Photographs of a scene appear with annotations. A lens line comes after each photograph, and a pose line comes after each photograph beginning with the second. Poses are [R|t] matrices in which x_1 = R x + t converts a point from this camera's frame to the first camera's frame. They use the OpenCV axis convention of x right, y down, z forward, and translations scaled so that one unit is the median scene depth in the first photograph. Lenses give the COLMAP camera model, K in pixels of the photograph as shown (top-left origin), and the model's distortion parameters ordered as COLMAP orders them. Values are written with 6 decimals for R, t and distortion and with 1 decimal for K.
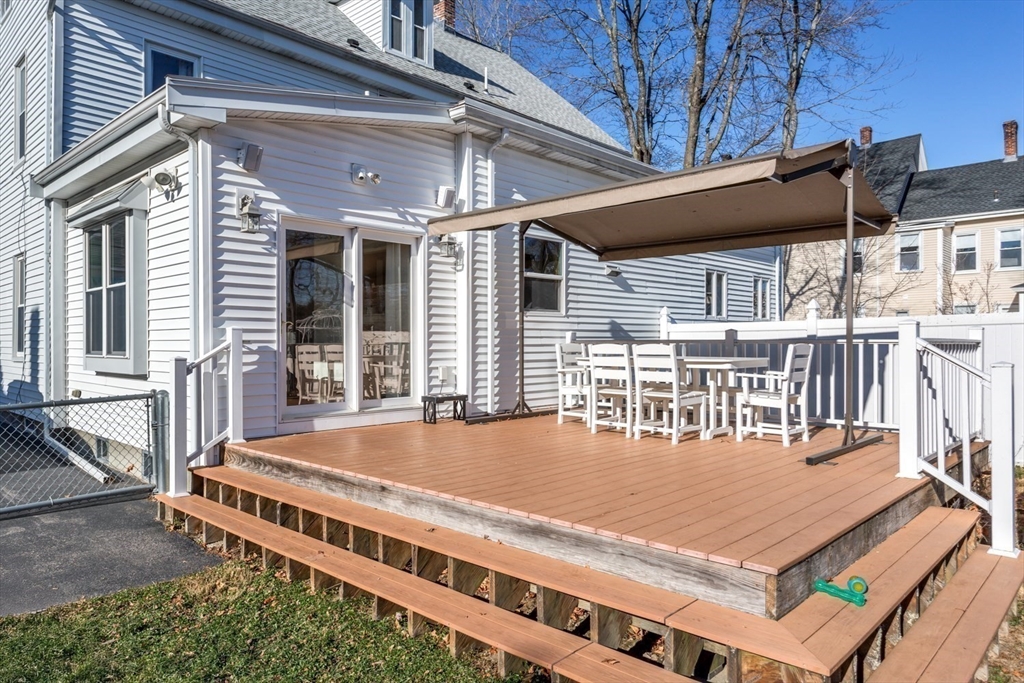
lens RADIAL K [[678.7, 0, 511.5], [0, 678.7, 336.0], [0, 0, 1]] dist [-0.003056, 0.005172]
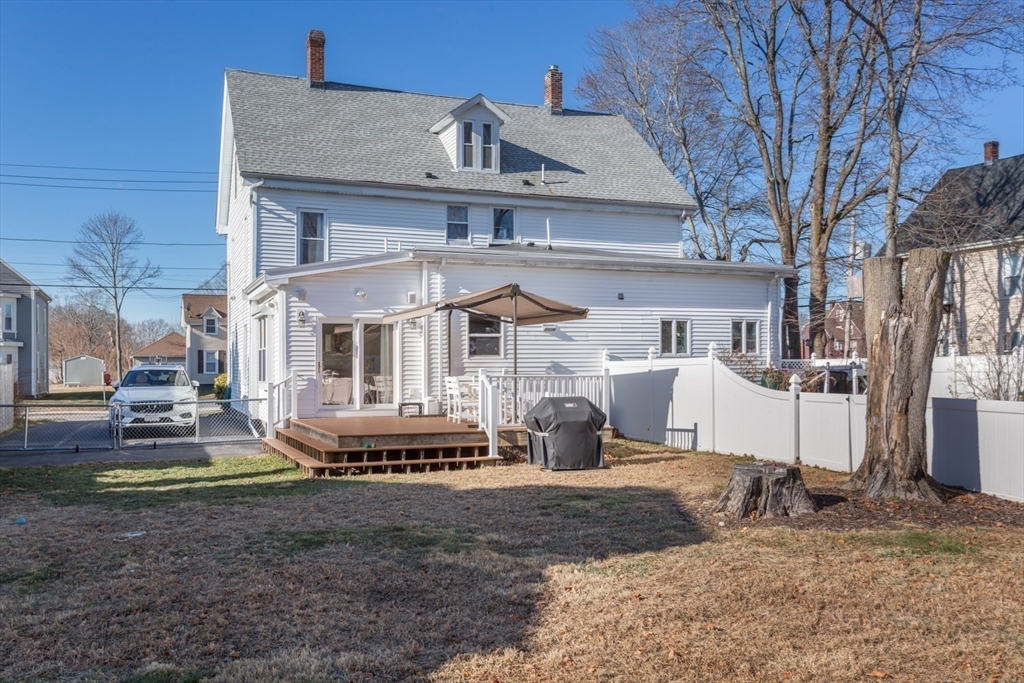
lens RADIAL K [[883.1, 0, 512.4], [0, 883.1, 348.5], [0, 0, 1]] dist [-0.004833, -0.001001]
pose [[0.911236, -0.010926, -0.411739, 1.170347], [0.006121, 0.999897, -0.012985, -0.031228], [0.411839, 0.009312, 0.911209, -1.116860]]
